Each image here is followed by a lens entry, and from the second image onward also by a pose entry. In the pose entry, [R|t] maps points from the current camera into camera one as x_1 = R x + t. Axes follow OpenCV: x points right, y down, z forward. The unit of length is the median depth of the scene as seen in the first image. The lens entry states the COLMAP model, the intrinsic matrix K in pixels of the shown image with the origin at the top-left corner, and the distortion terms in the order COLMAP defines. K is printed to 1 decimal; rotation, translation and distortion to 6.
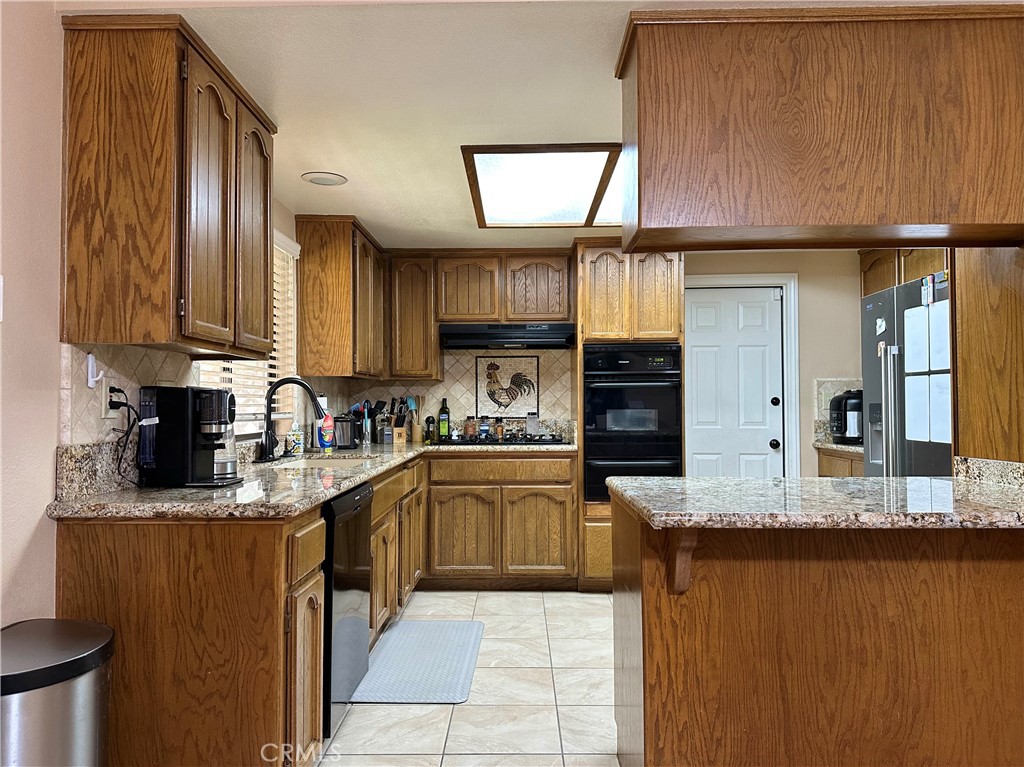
lens RADIAL K [[725.1, 0, 504.1], [0, 725.1, 388.0], [0, 0, 1]] dist [0.065830, -0.072432]
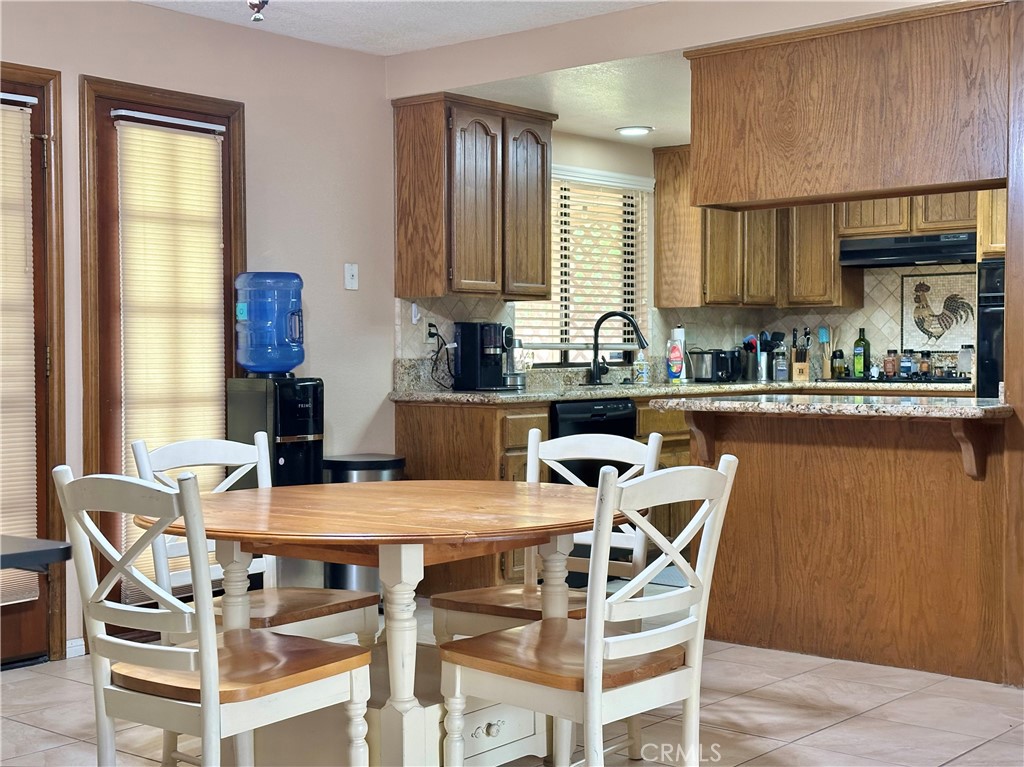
lens RADIAL K [[1424.9, 0, 507.4], [0, 1424.9, 374.4], [0, 0, 1]] dist [0.238675, 0.000000]
pose [[0.777726, 0.011334, -0.628501, 0.805498], [0.015964, 0.999159, 0.037772, -0.002564], [0.628400, -0.039410, 0.776891, -0.674617]]
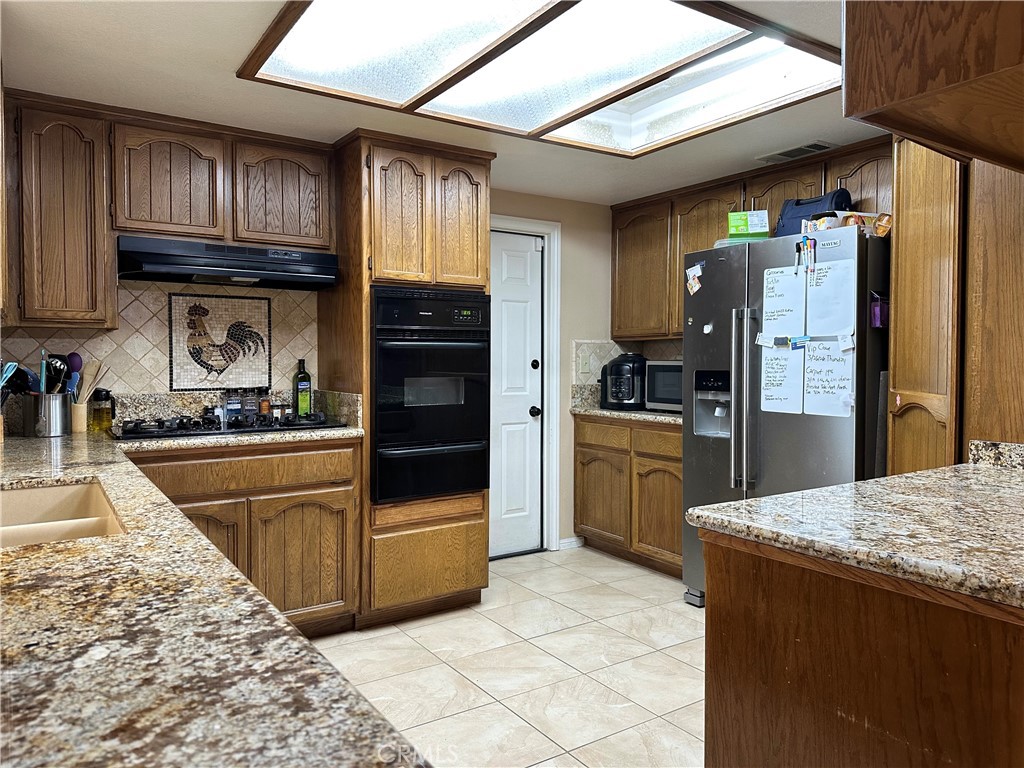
lens RADIAL K [[725.1, 0, 509.2], [0, 725.1, 377.2], [0, 0, 1]] dist [0.065830, -0.072432]
pose [[0.814178, -0.010413, 0.580521, -0.215104], [-0.019791, 0.998760, 0.045671, -0.007017], [-0.580277, -0.048674, 0.812963, 0.383573]]
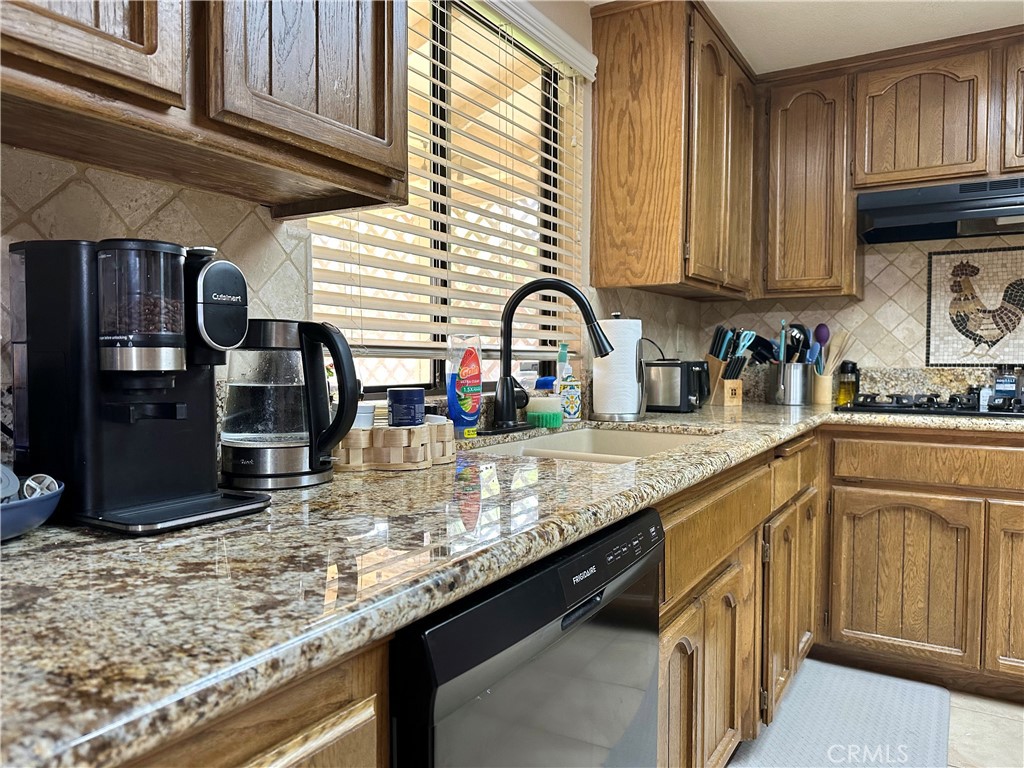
lens RADIAL K [[725.1, 0, 514.9], [0, 725.1, 386.2], [0, 0, 1]] dist [0.065830, -0.072432]
pose [[0.869311, 0.026082, -0.493576, -0.043350], [0.004769, 0.998118, 0.061143, 0.027444], [0.494242, -0.055506, 0.867551, 0.450049]]
